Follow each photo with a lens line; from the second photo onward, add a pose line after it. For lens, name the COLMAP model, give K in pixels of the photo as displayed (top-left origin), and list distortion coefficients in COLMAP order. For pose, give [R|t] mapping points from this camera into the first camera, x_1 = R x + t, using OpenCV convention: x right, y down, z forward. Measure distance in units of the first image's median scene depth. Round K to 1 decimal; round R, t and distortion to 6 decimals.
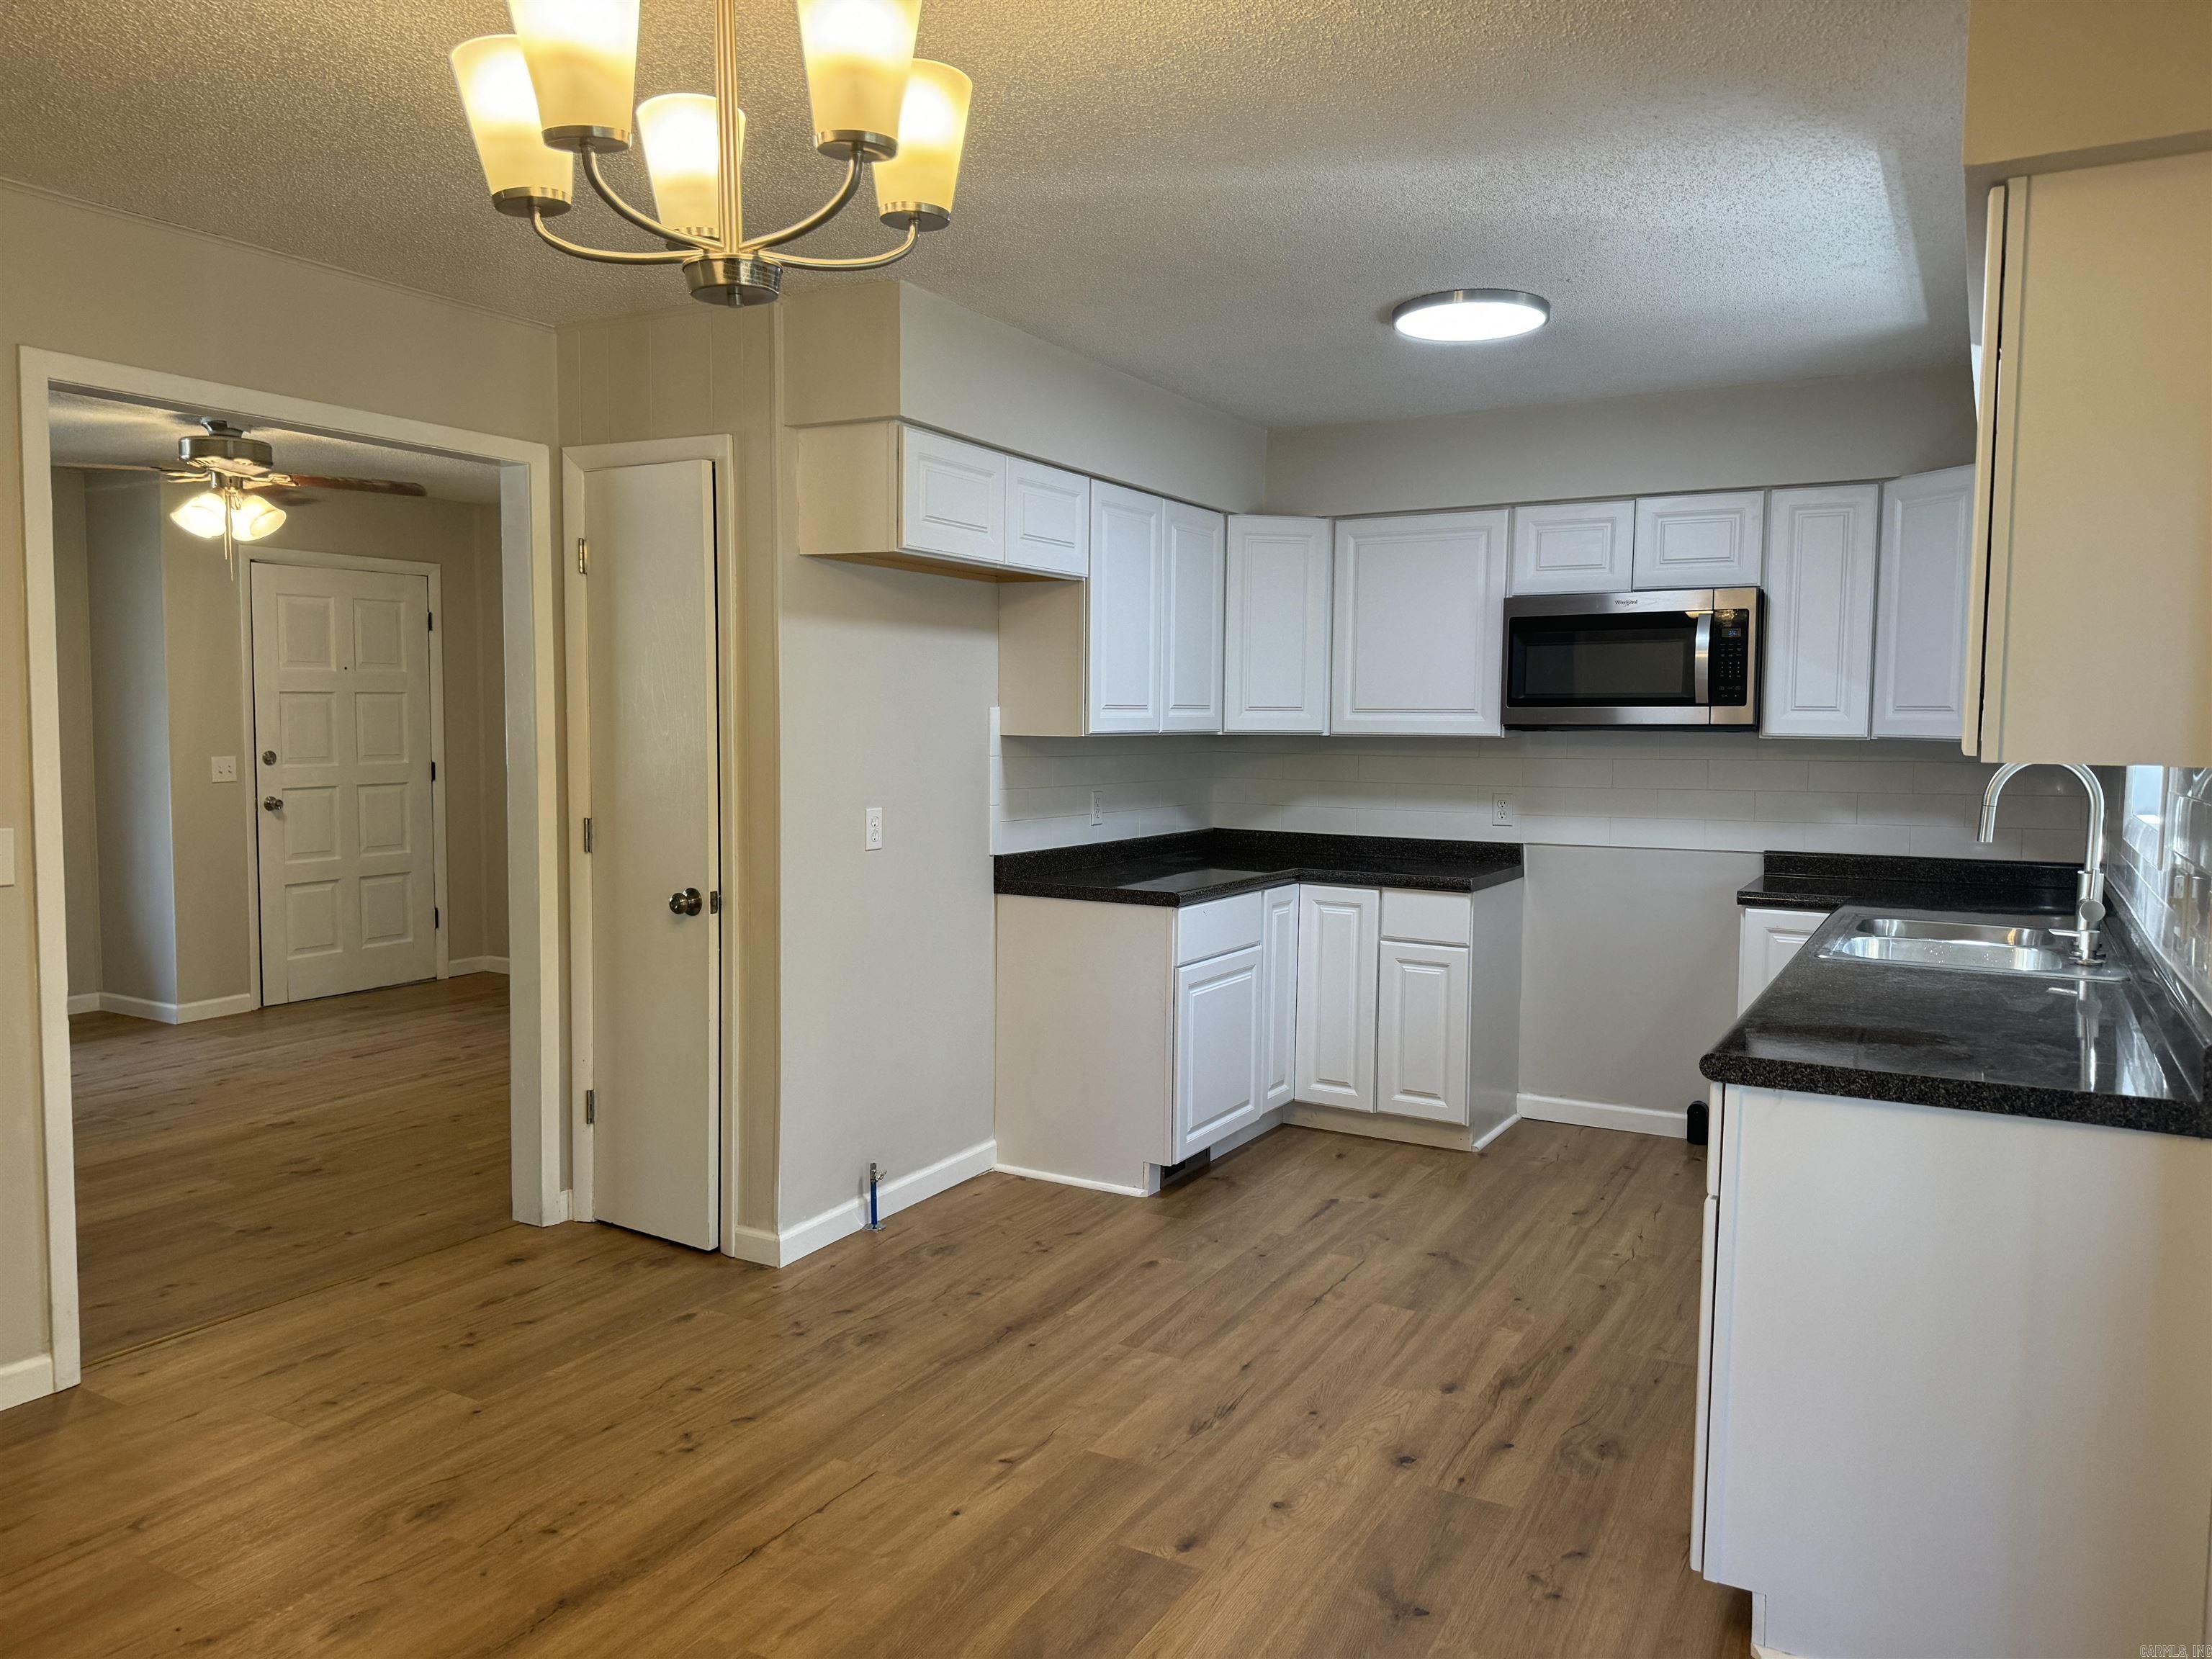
lens RADIAL K [[1547.3, 0, 1106.0], [0, 1547.3, 829.5], [0, 0, 1]] dist [0.100976, -0.105953]
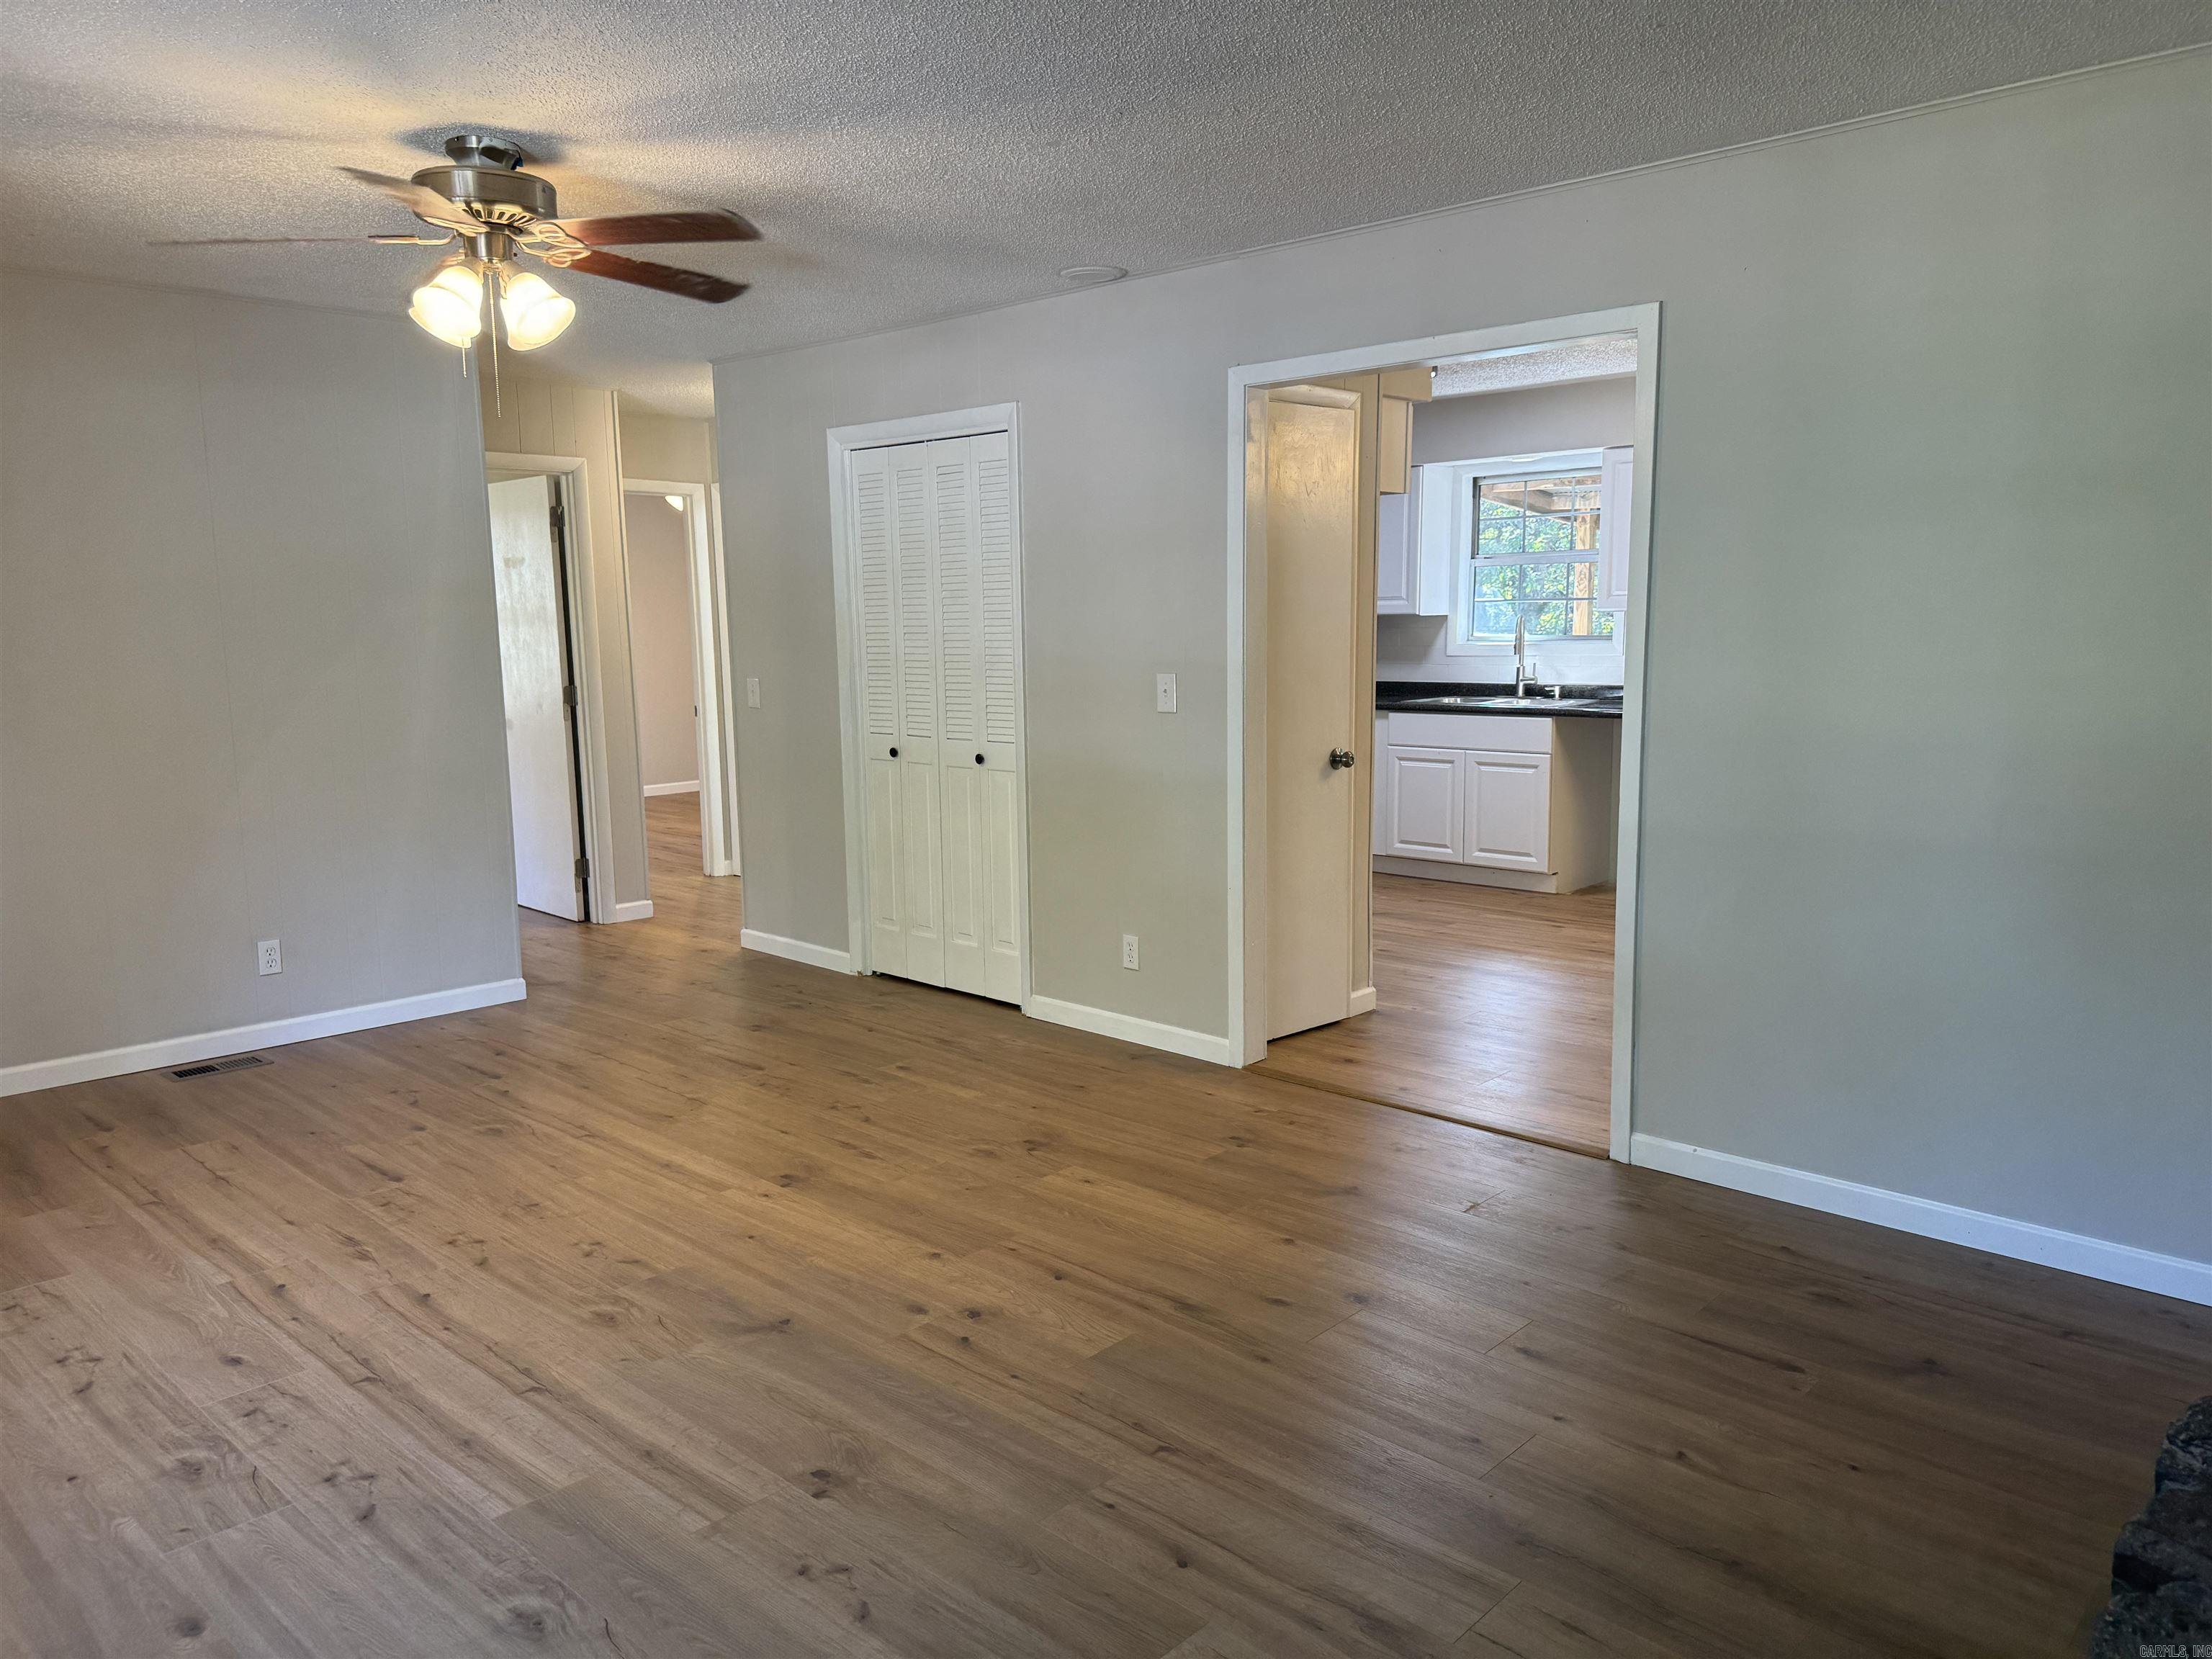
lens RADIAL K [[1534.7, 0, 1117.8], [0, 1534.7, 846.4], [0, 0, 1]] dist [0.010306, -0.023616]
pose [[0.219258, -0.166541, 0.961348, -0.896934], [0.085424, 0.984817, 0.151124, -0.050715], [-0.971920, 0.048987, 0.230155, 0.520332]]
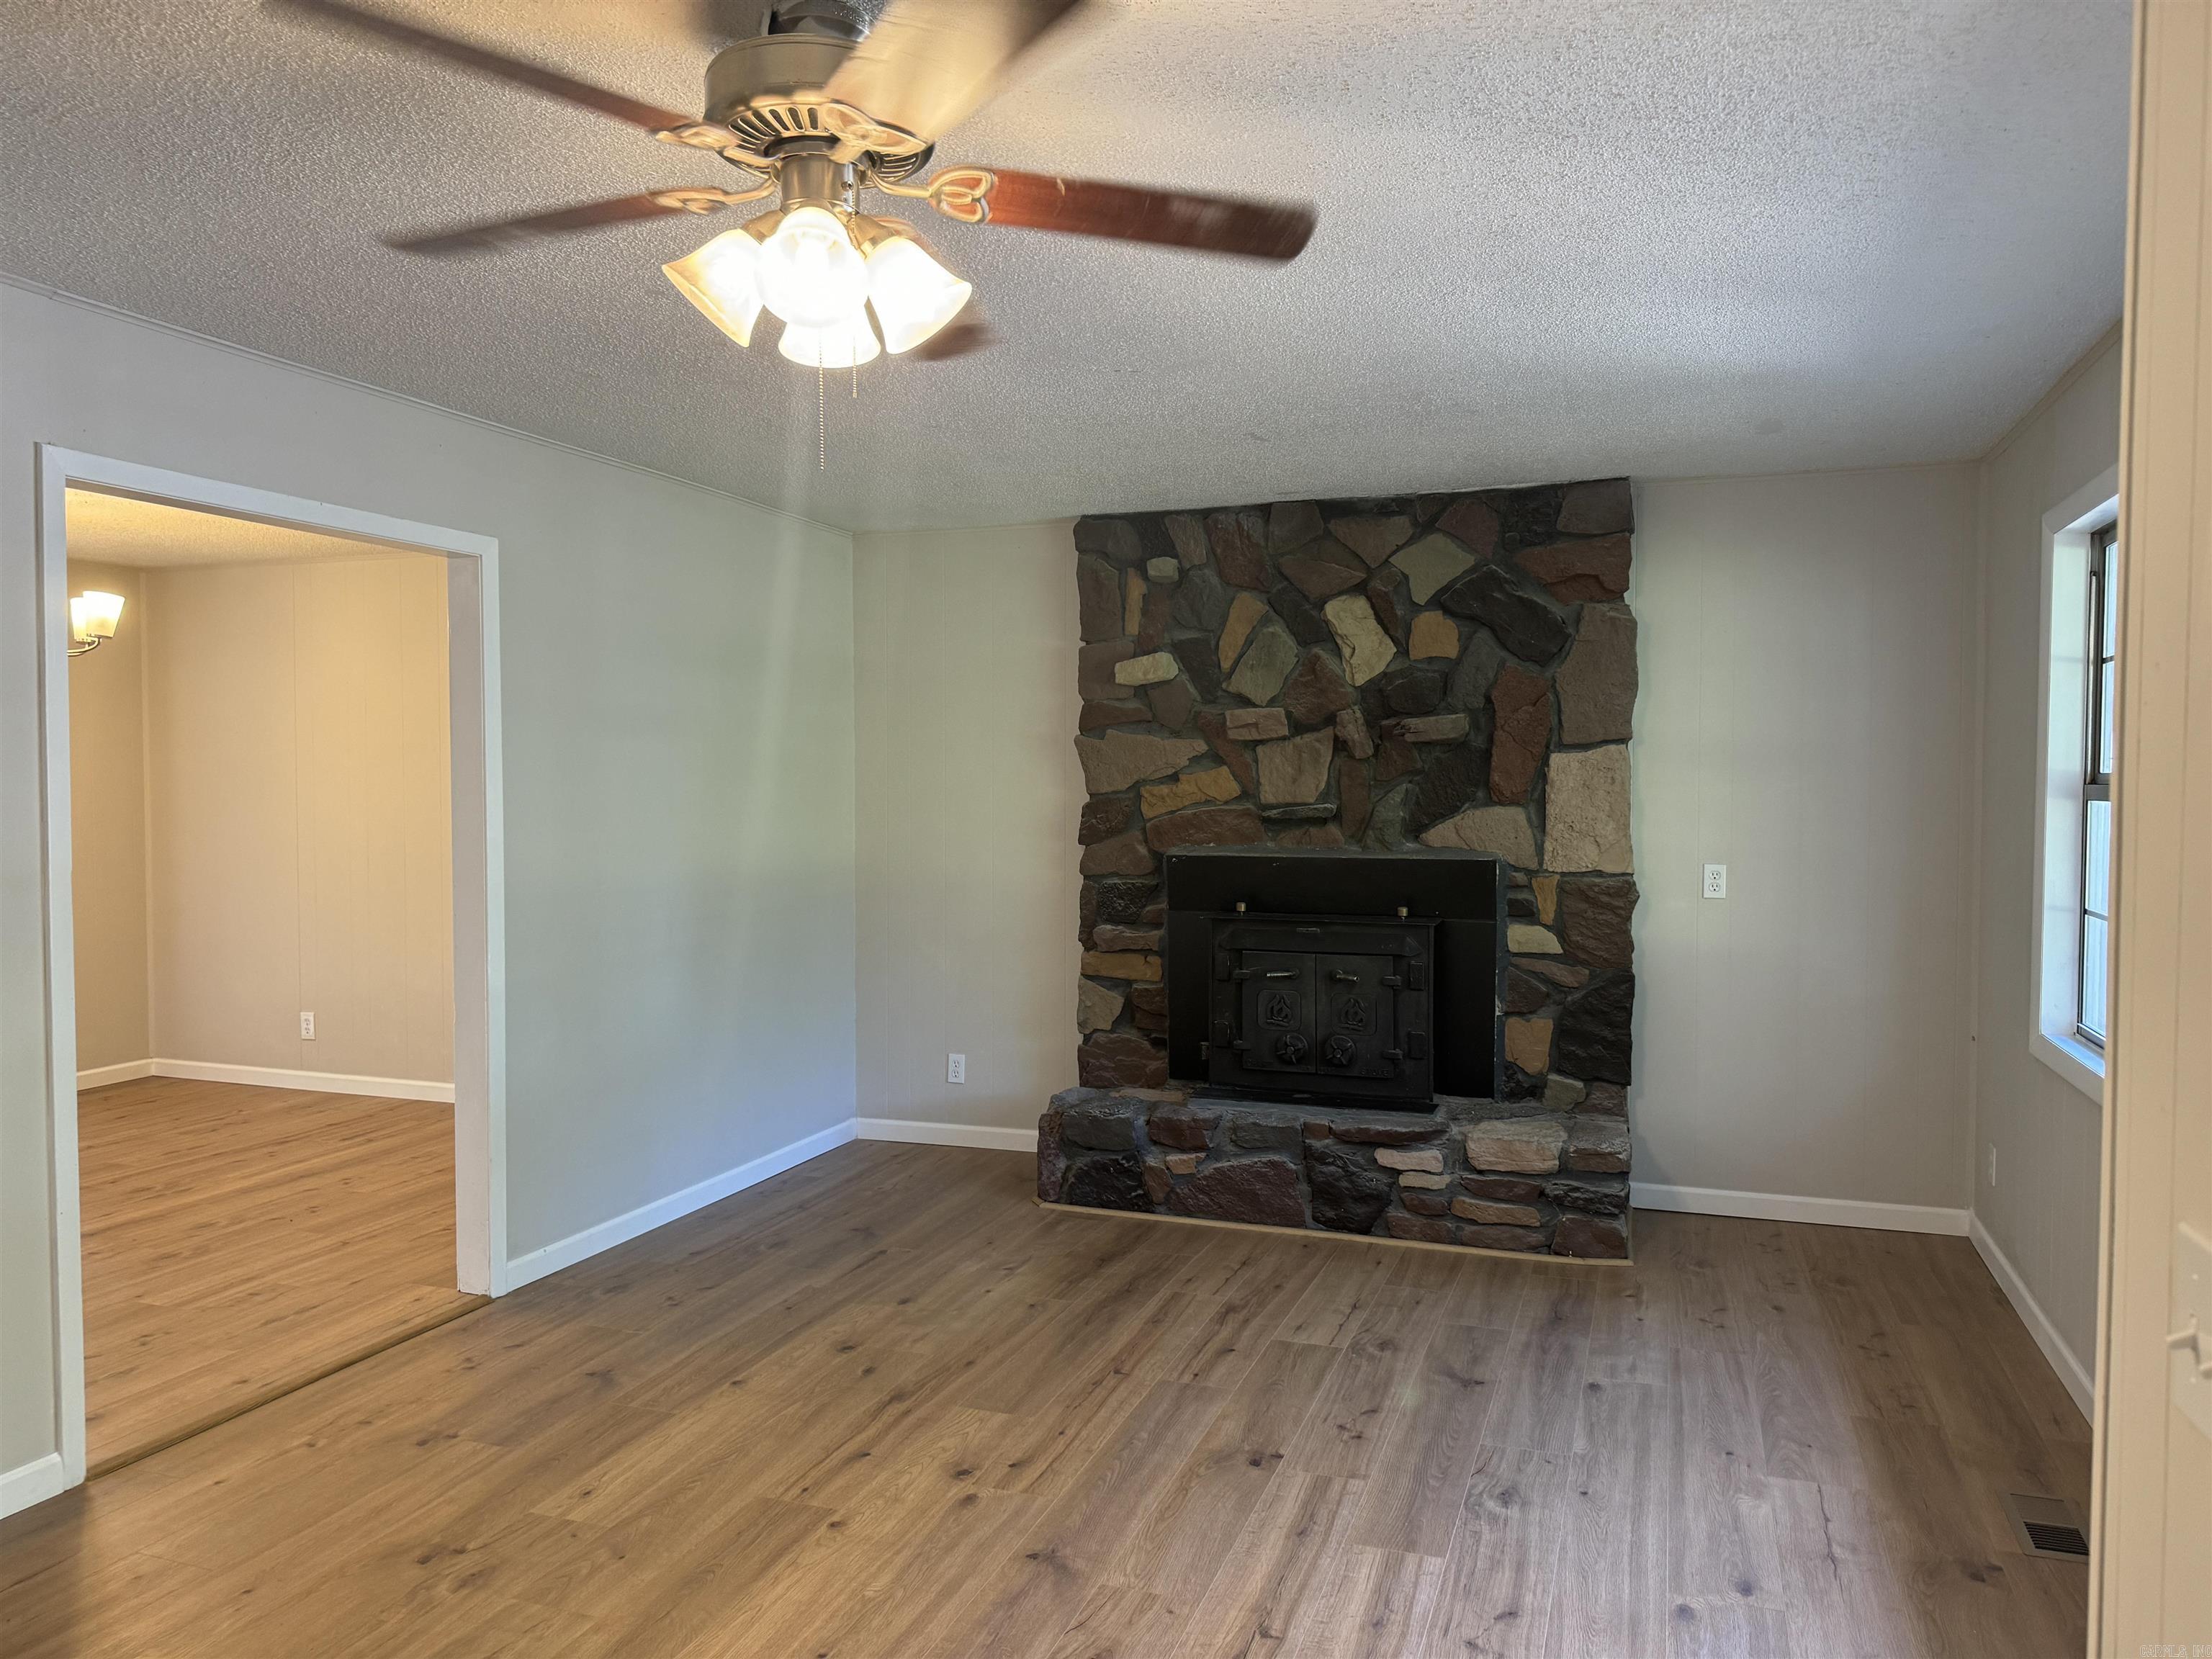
lens RADIAL K [[1547.3, 0, 1106.0], [0, 1547.3, 829.5], [0, 0, 1]] dist [0.100976, -0.105953]
pose [[-0.985201, -0.009485, -0.171141, -0.453734], [-0.027744, 0.994126, 0.104617, -0.094581], [0.169143, 0.107817, -0.979677, 1.124369]]
